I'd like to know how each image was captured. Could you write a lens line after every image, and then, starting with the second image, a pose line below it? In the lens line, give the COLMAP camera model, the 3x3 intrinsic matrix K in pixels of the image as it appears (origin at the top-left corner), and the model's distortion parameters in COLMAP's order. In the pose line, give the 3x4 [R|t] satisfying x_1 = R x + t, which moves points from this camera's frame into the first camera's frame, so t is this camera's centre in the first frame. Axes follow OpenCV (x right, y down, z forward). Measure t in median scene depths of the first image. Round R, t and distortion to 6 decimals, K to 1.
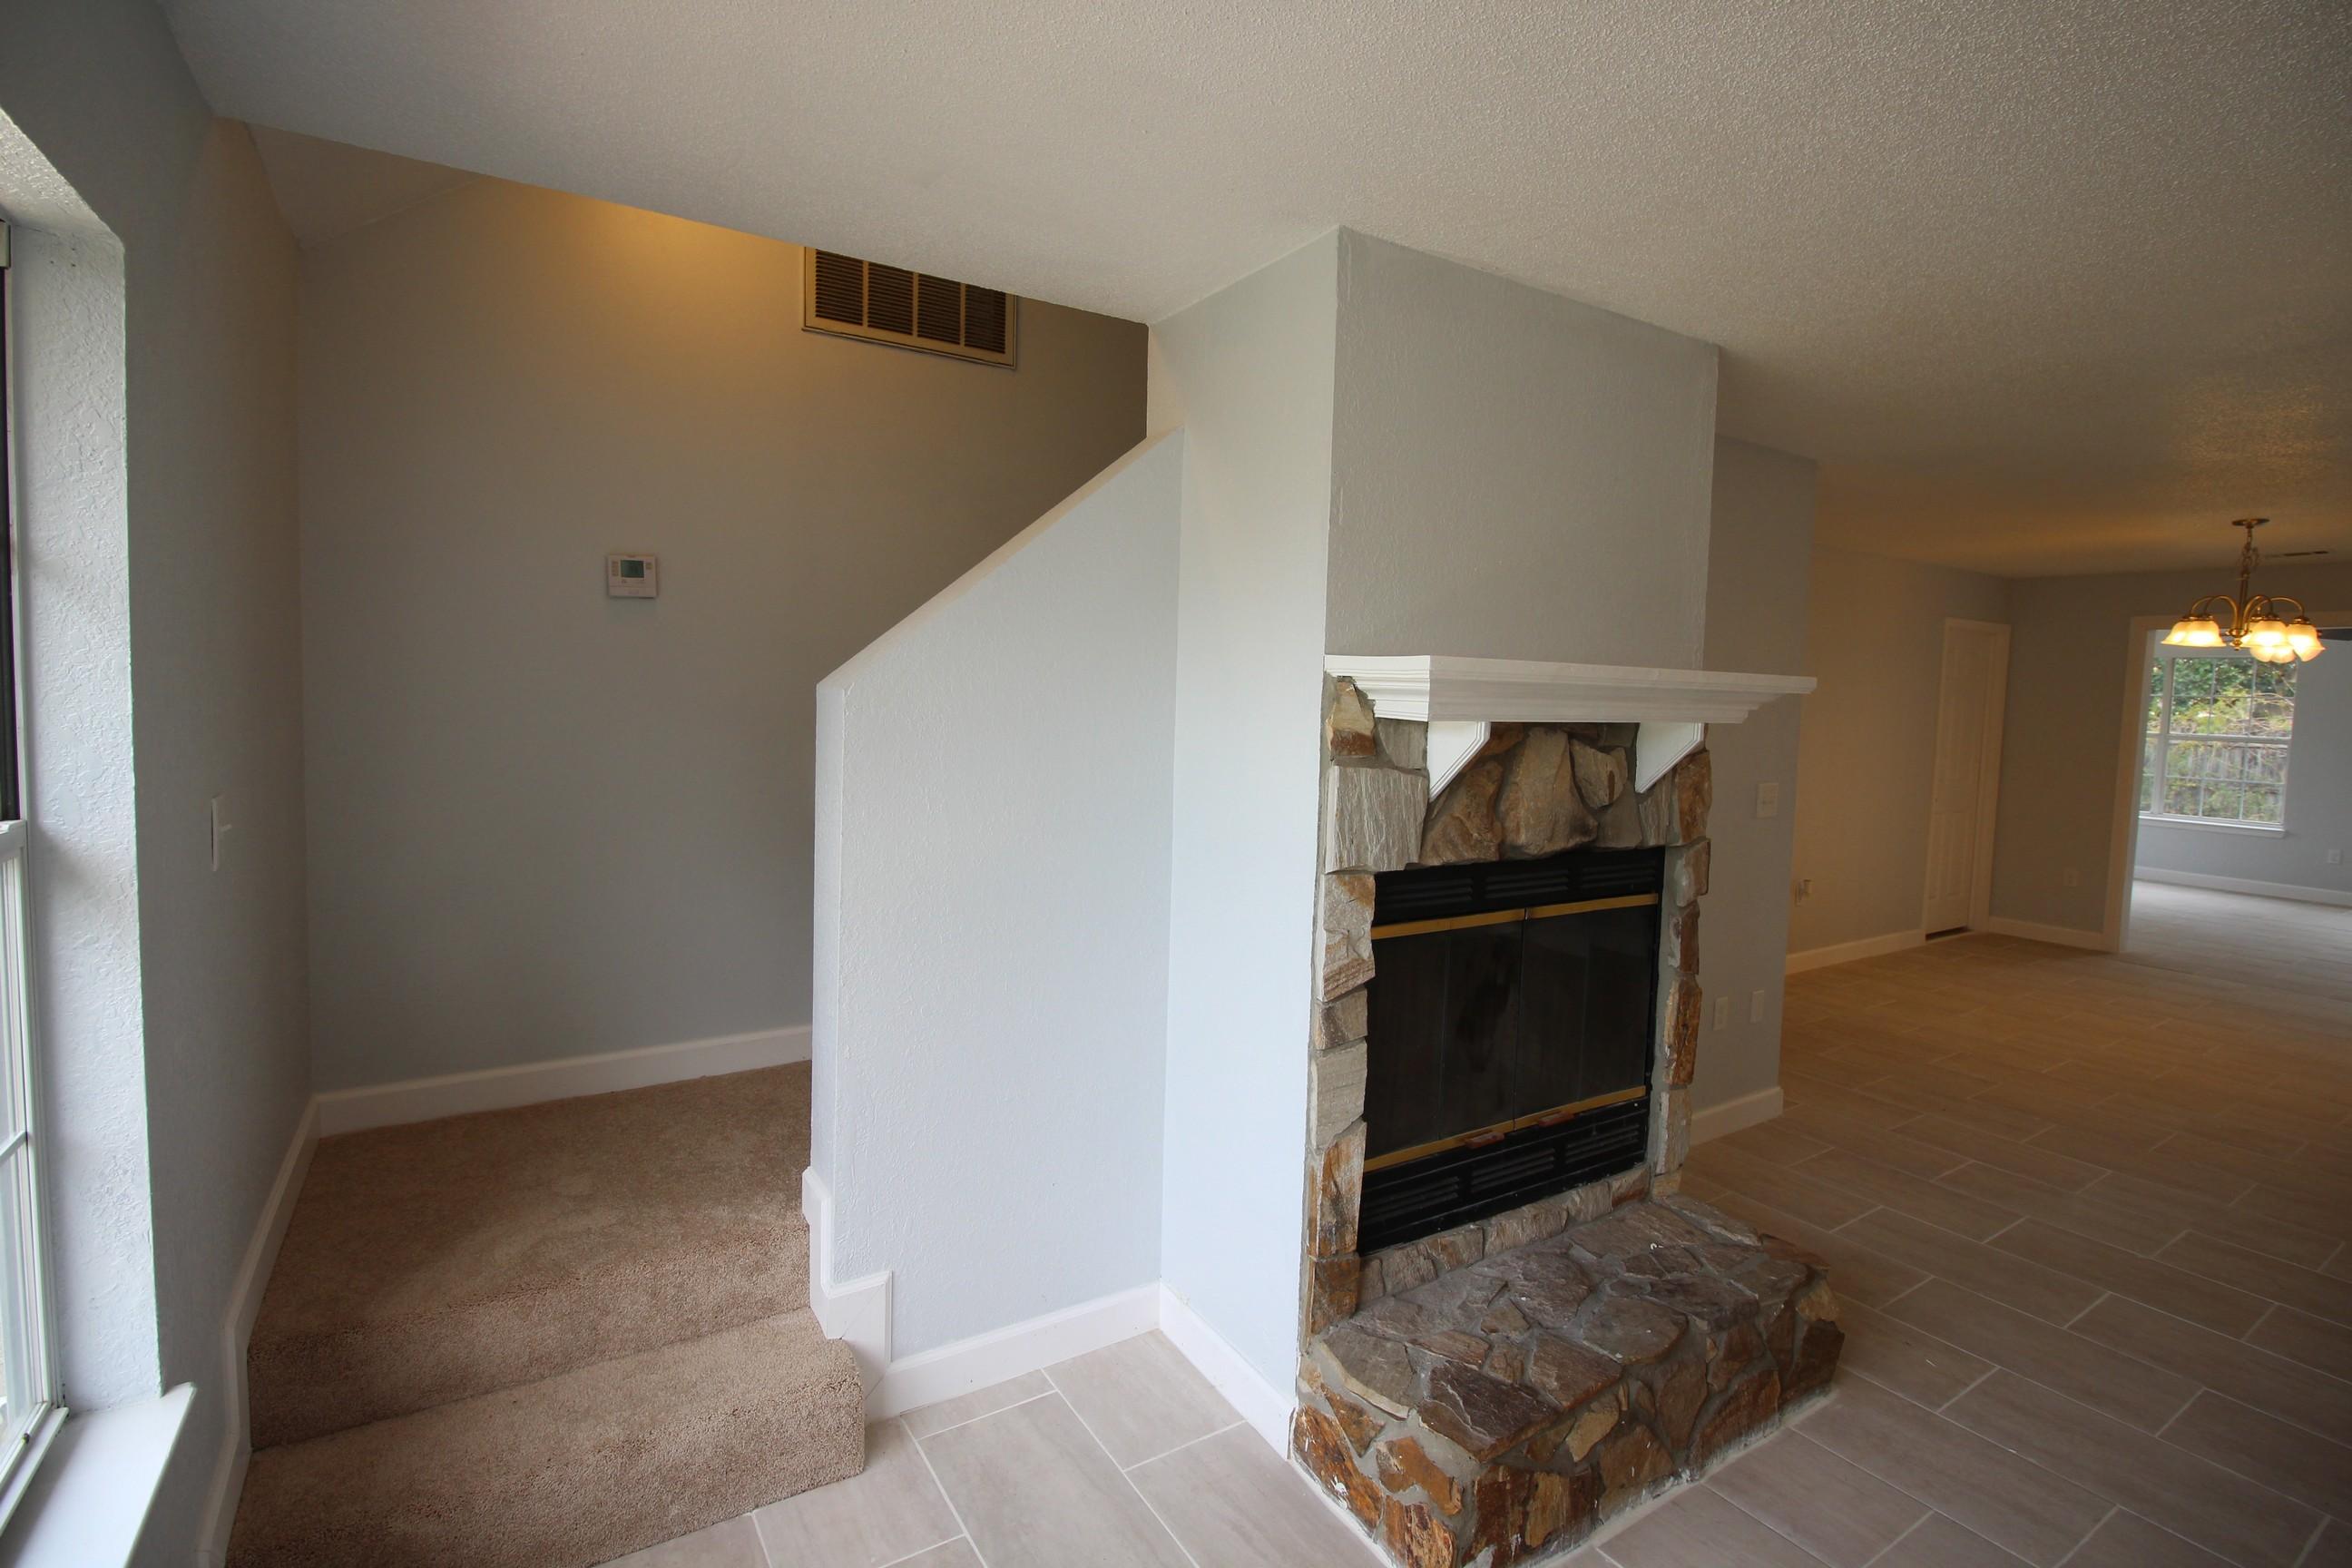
lens RADIAL K [[1090.7, 0, 1165.5], [0, 1090.7, 755.5], [0, 0, 1]] dist [0.001944, -0.014610]
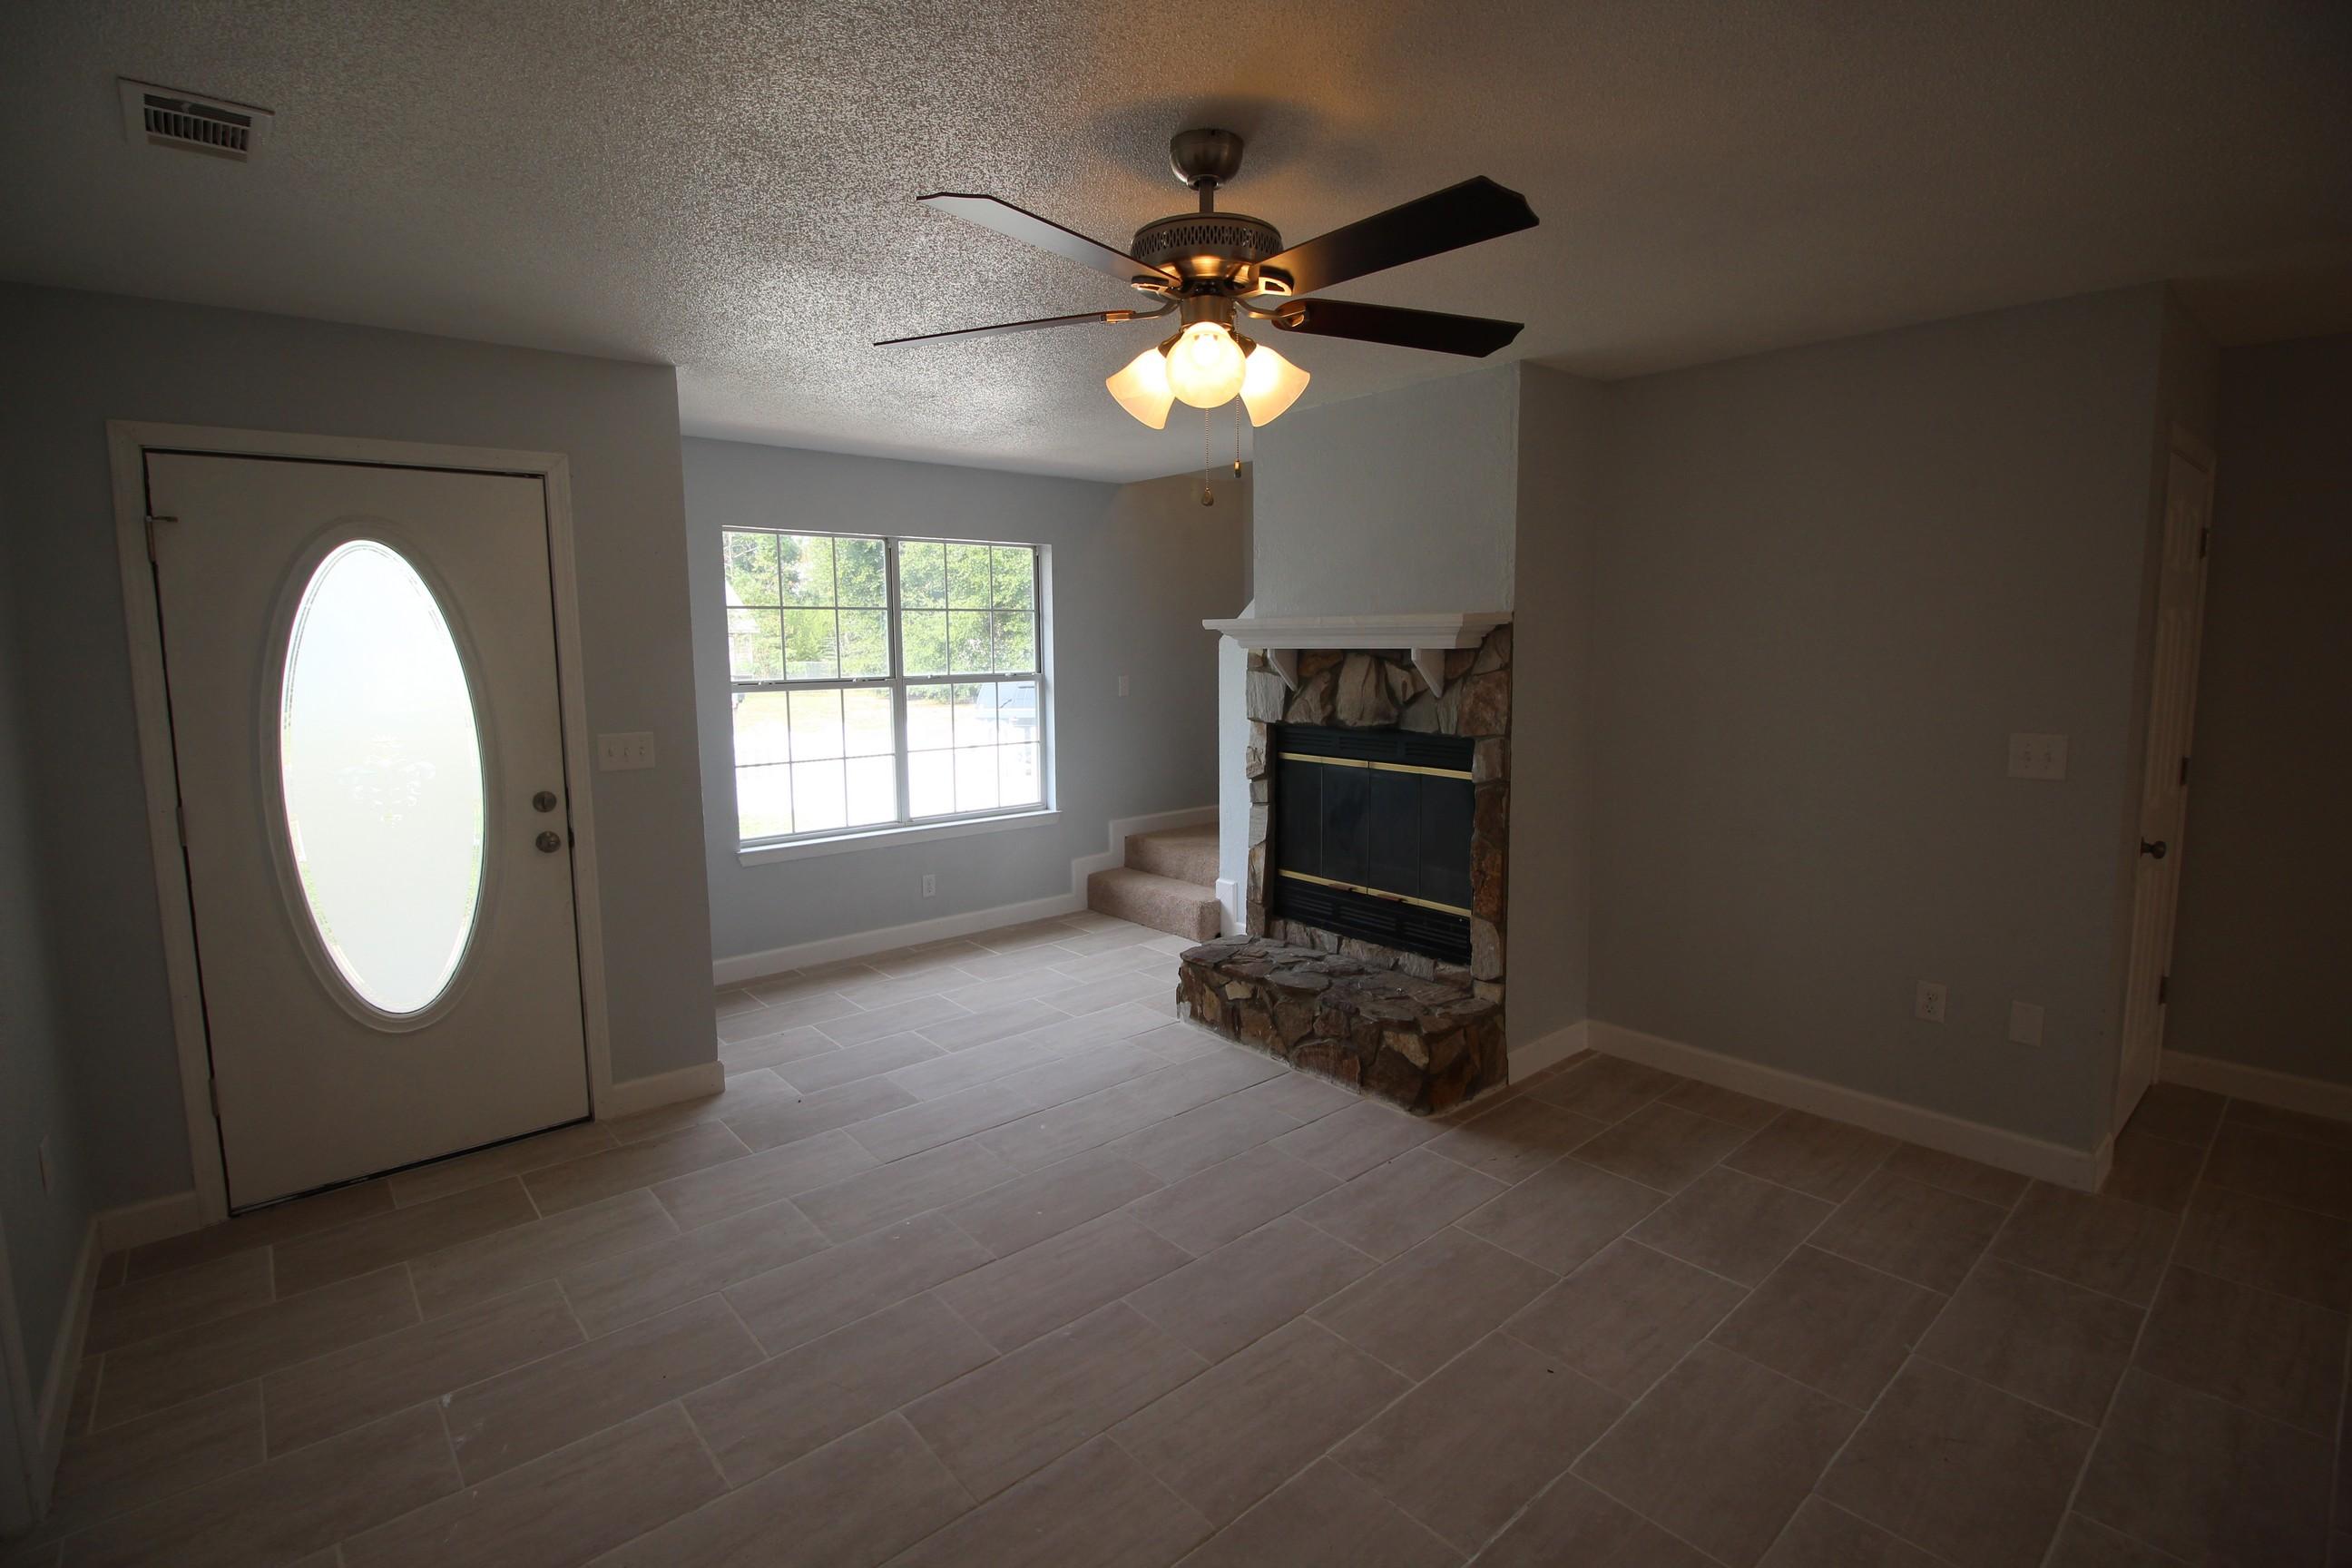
lens RADIAL K [[1090.7, 0, 1165.5], [0, 1090.7, 755.5], [0, 0, 1]] dist [0.001944, -0.014610]
pose [[0.146786, 0.076278, -0.986223, 2.066371], [-0.053271, 0.996185, 0.069120, 0.033904], [0.987733, 0.042391, 0.150289, 0.465140]]
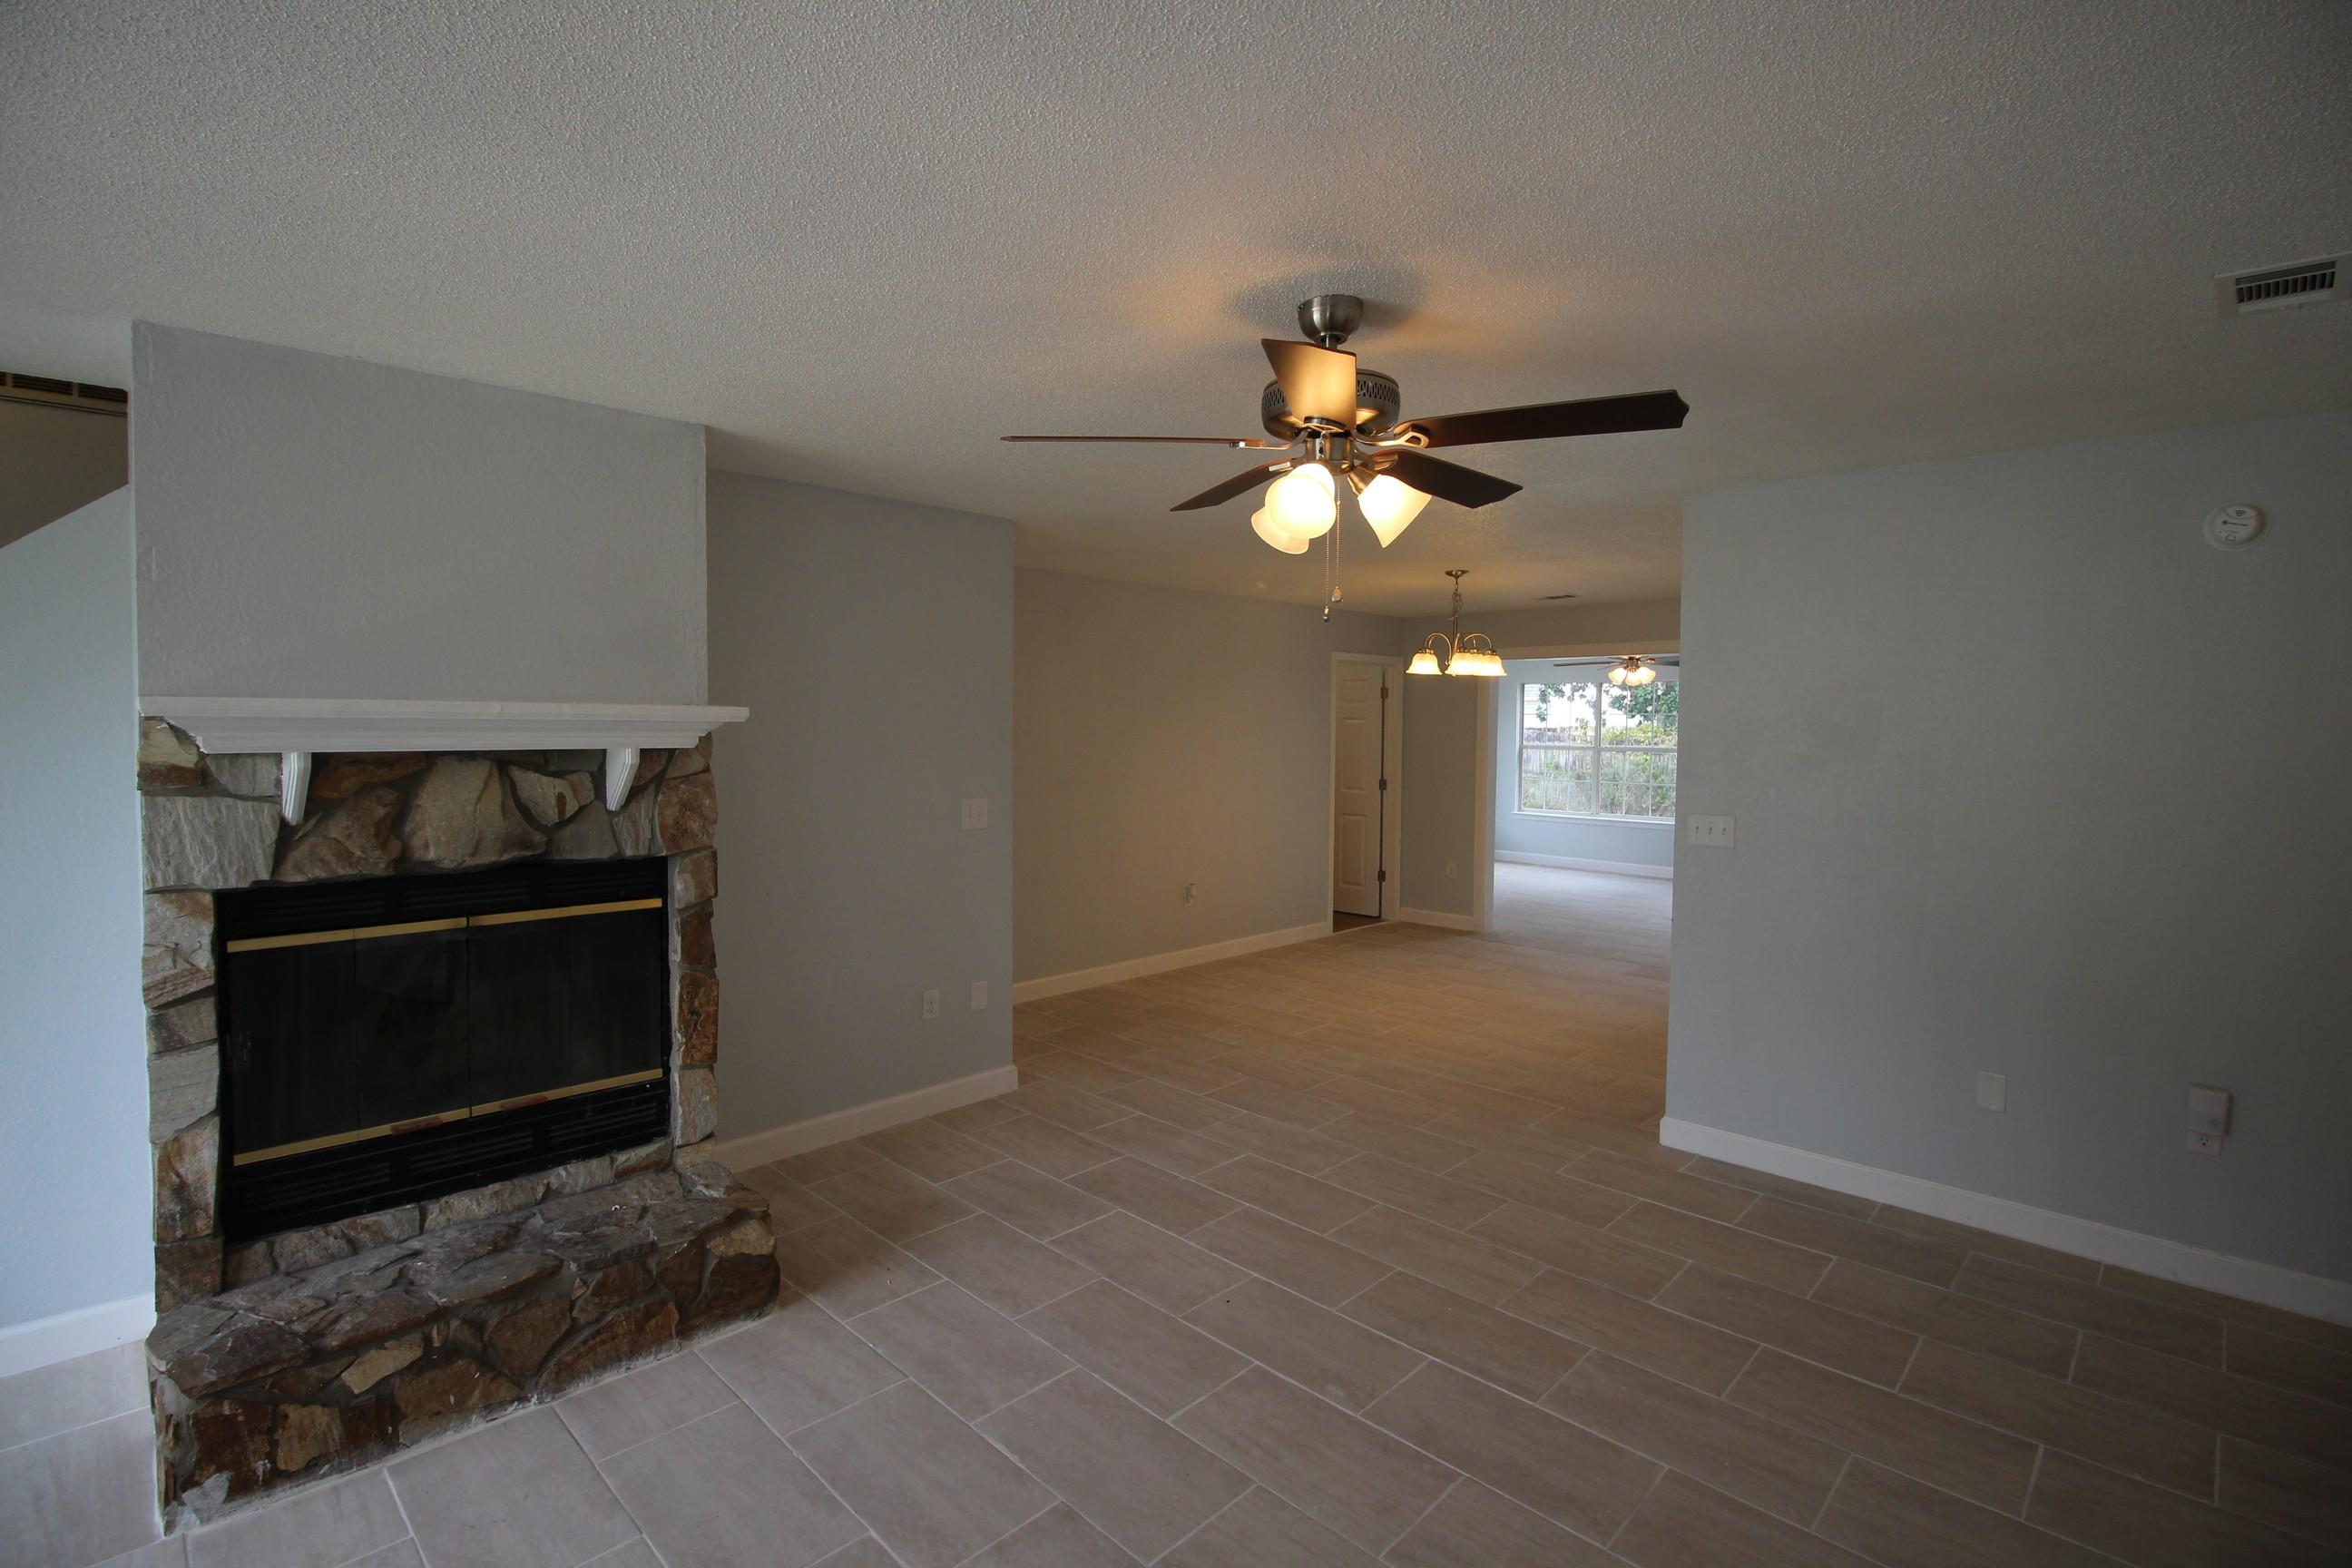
lens RADIAL K [[1090.7, 0, 1165.5], [0, 1090.7, 755.5], [0, 0, 1]] dist [0.001944, -0.014610]
pose [[0.974372, -0.027482, 0.223257, 0.836364], [0.034623, 0.999004, -0.028135, 0.032127], [-0.222261, 0.035144, 0.974354, -0.278812]]
